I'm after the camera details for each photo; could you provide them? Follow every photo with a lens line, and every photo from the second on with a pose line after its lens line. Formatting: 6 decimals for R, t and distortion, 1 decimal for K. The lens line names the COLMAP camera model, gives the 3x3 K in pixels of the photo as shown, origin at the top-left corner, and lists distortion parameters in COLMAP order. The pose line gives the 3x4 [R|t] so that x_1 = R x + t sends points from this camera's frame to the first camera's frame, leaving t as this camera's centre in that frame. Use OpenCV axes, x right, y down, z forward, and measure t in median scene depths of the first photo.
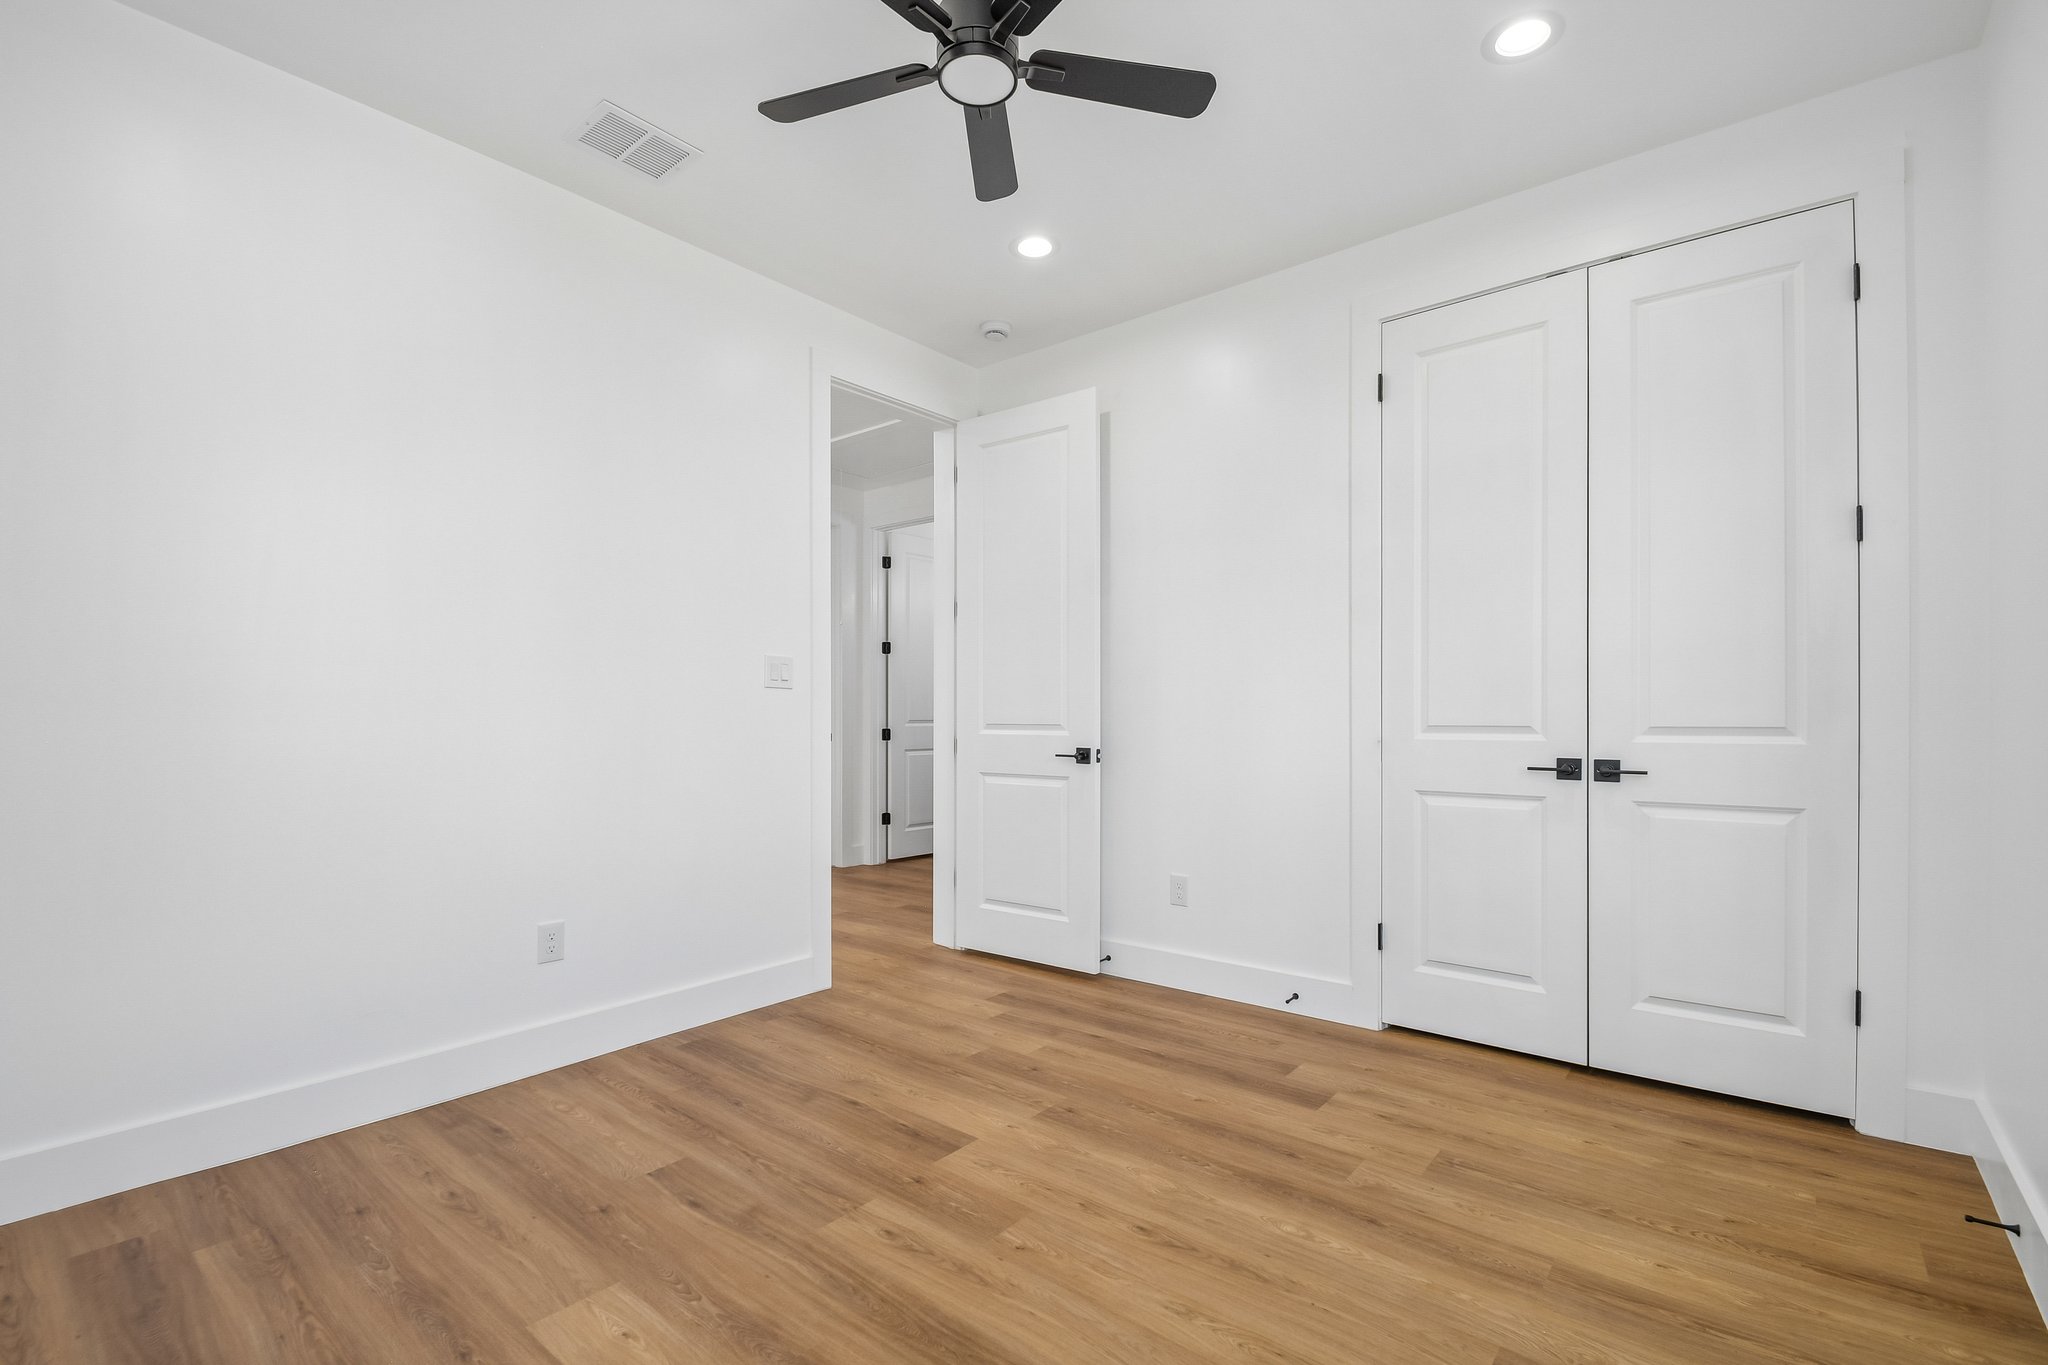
lens RADIAL K [[916.3, 0, 1020.2], [0, 916.3, 704.8], [0, 0, 1]] dist [0.009610, -0.014557]
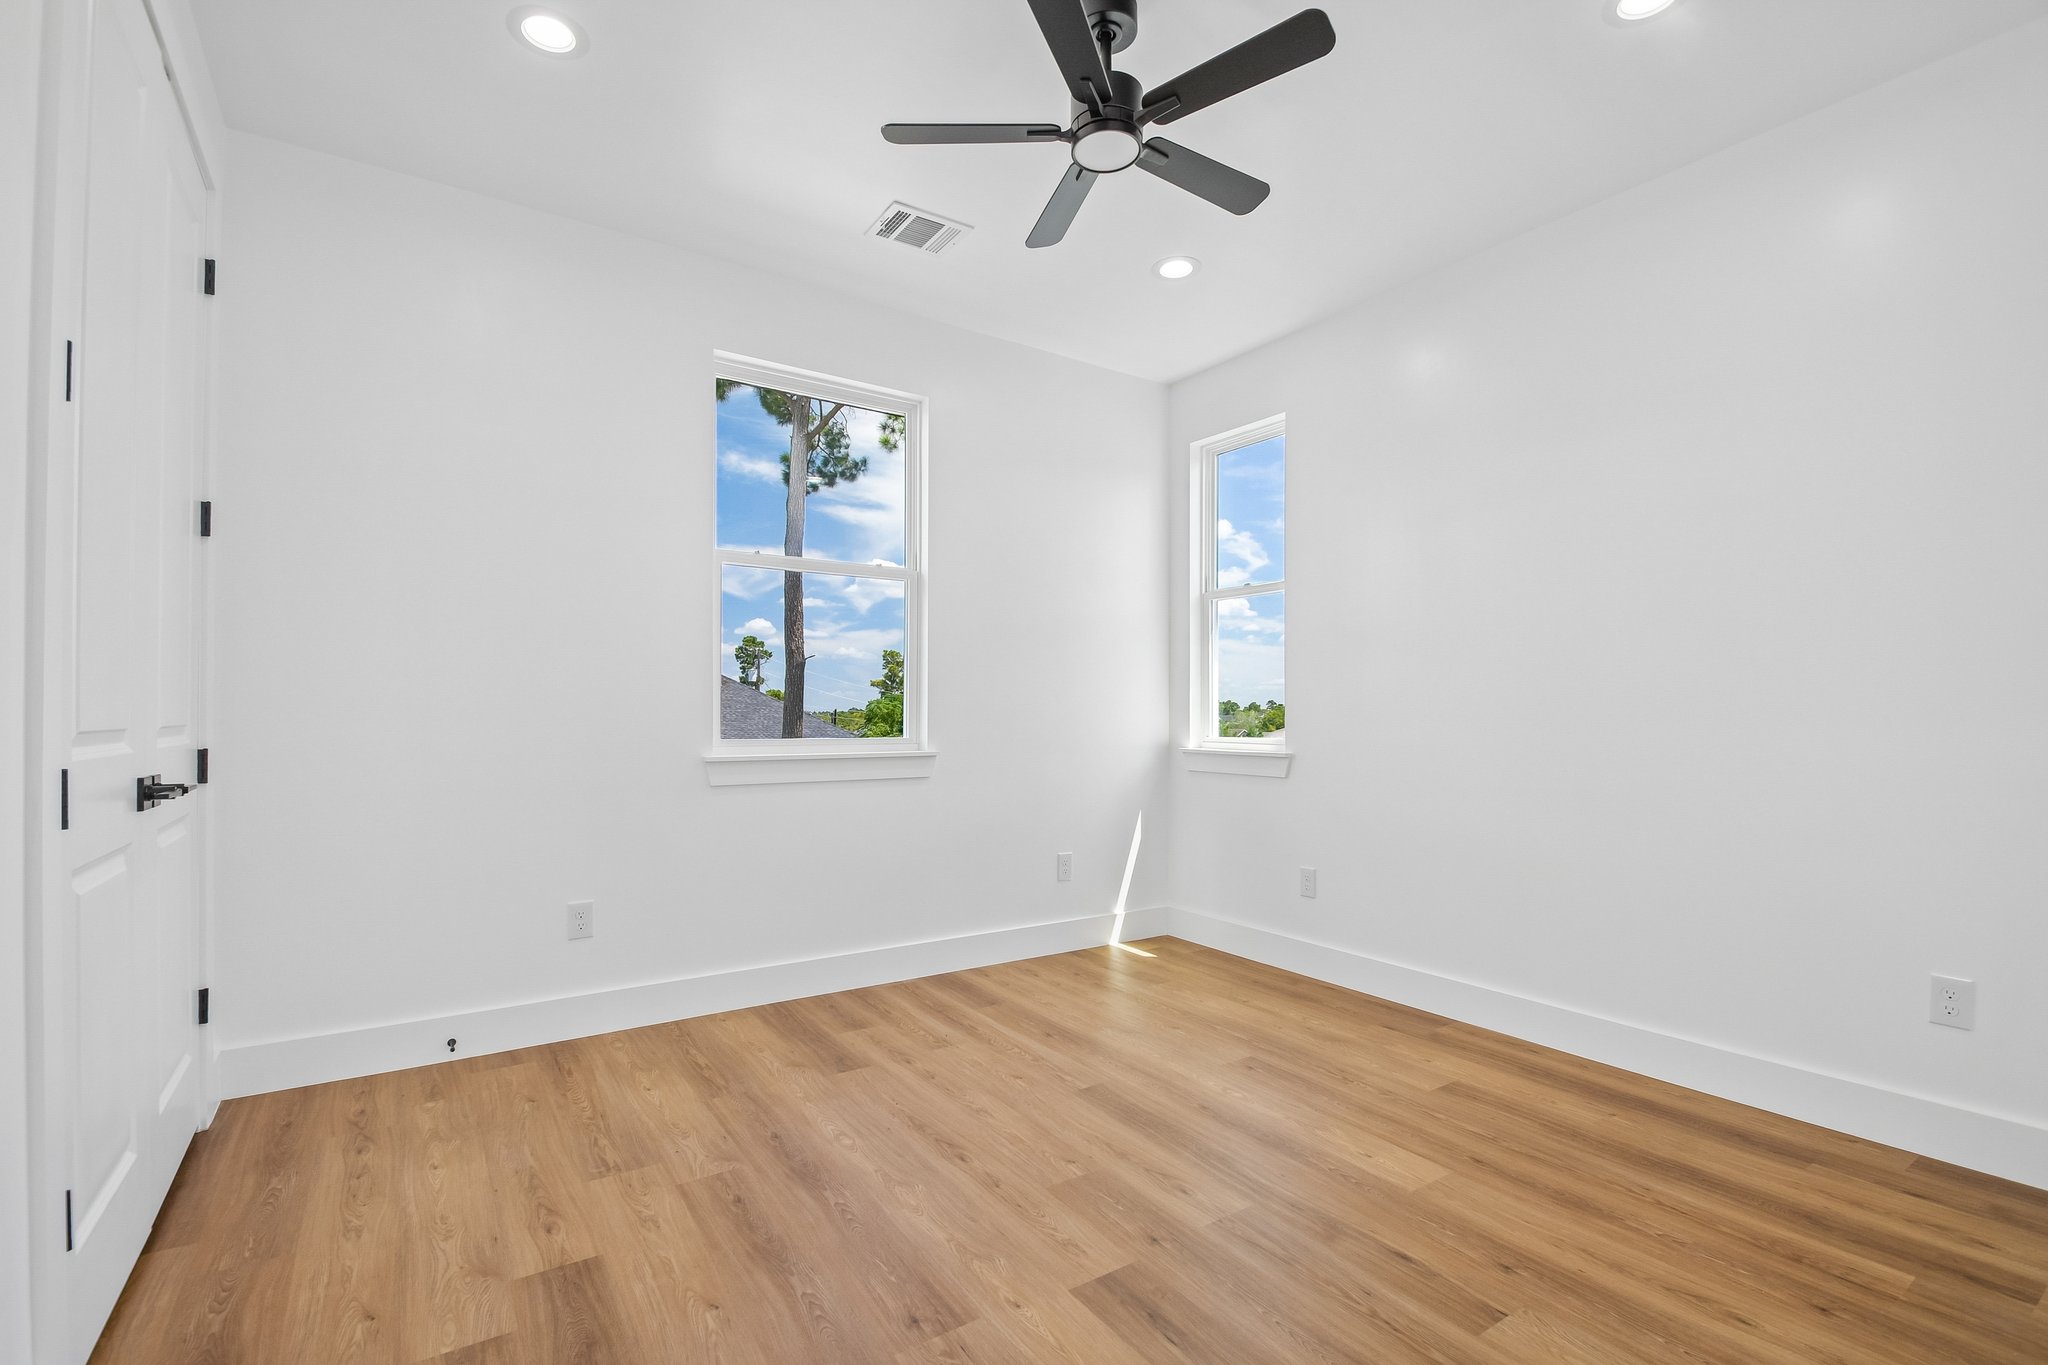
lens RADIAL K [[917.4, 0, 1020.8], [0, 917.4, 716.9], [0, 0, 1]] dist [0.010196, -0.014612]
pose [[-0.960393, -0.003542, 0.278628, -0.239255], [-0.007064, 0.999907, -0.011640, 0.026966], [-0.278561, -0.013147, -0.960329, 1.946758]]
